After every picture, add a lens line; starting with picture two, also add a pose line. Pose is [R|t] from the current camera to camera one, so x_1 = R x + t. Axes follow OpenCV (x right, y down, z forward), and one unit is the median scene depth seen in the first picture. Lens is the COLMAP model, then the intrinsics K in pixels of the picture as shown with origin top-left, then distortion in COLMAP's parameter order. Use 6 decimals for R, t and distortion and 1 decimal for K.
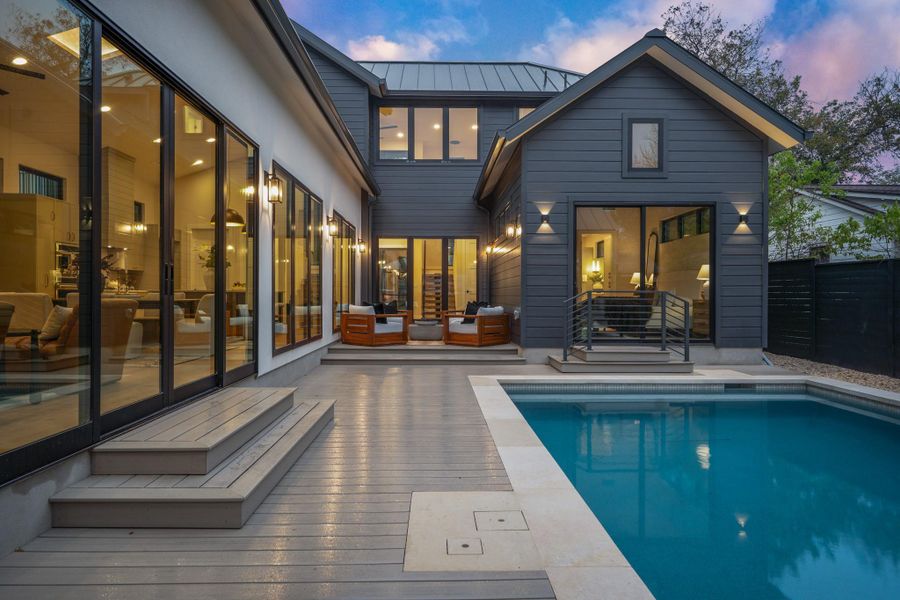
lens RADIAL K [[545.3, 0, 446.9], [0, 545.3, 298.3], [0, 0, 1]] dist [0.005876, -0.000450]
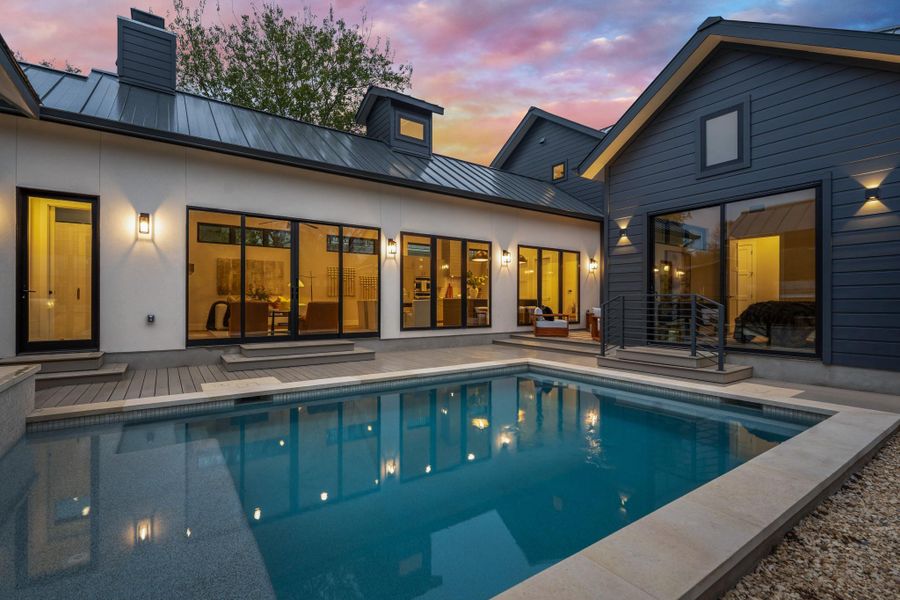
lens RADIAL K [[409.5, 0, 448.0], [0, 409.5, 302.9], [0, 0, 1]] dist [0.000839, -0.001137]
pose [[0.553333, -0.001463, -0.832959, 0.663234], [-0.004370, 0.999980, -0.004659, 0.006839], [0.832949, 0.006218, 0.553315, 0.212115]]
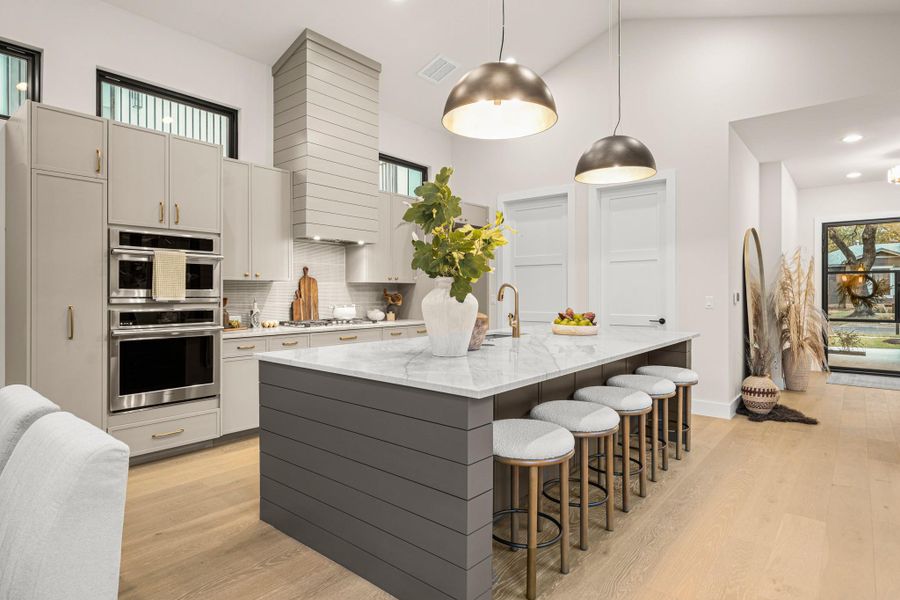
lens RADIAL K [[484.3, 0, 446.3], [0, 484.3, 293.5], [0, 0, 1]] dist [0.001601, 0.000266]
pose [[0.750584, -0.001420, -0.660773, -0.276427], [-0.001980, 0.999988, -0.004398, -0.049908], [0.660772, 0.004609, 0.750573, 0.857428]]
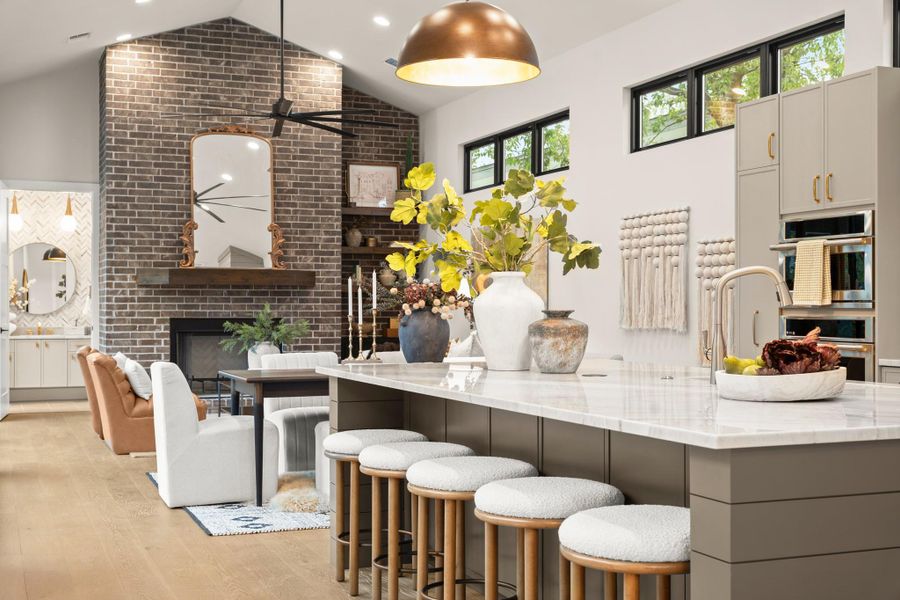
lens RADIAL K [[1138.7, 0, 450.0], [0, 1138.7, 300.0], [0, 0, 1]] dist [0.007714, -0.006324]
pose [[-0.934748, -0.006088, -0.355258, -0.248459], [-0.005504, 0.999981, -0.002653, -0.045715], [0.355268, -0.000524, -0.934764, 1.545554]]
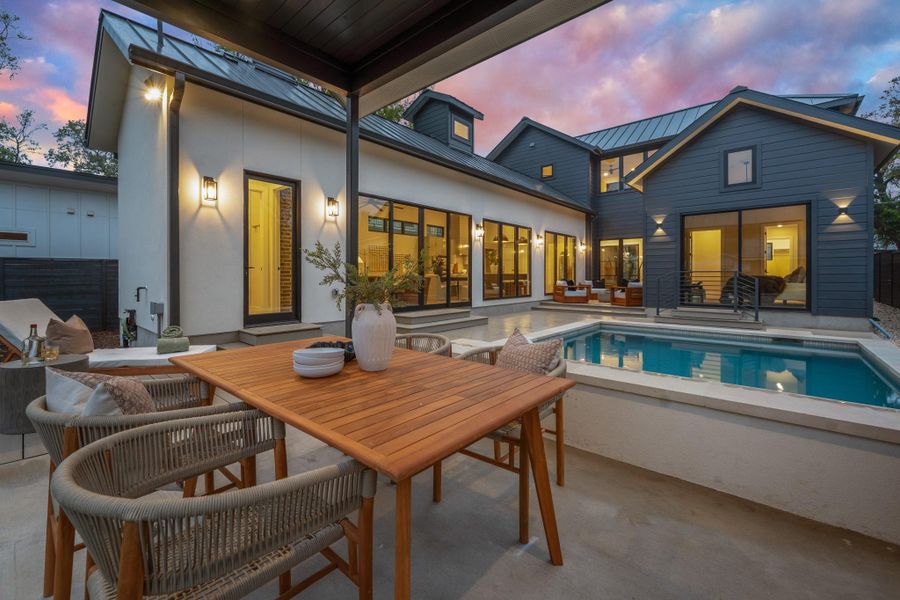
lens RADIAL K [[373.4, 0, 446.7], [0, 373.4, 277.5], [0, 0, 1]] dist [0.000646, -0.000054]
pose [[0.738677, -0.001668, -0.674057, 0.436276], [-0.000645, 0.999995, -0.003181, 0.006463], [0.674059, 0.002785, 0.738672, -0.206030]]
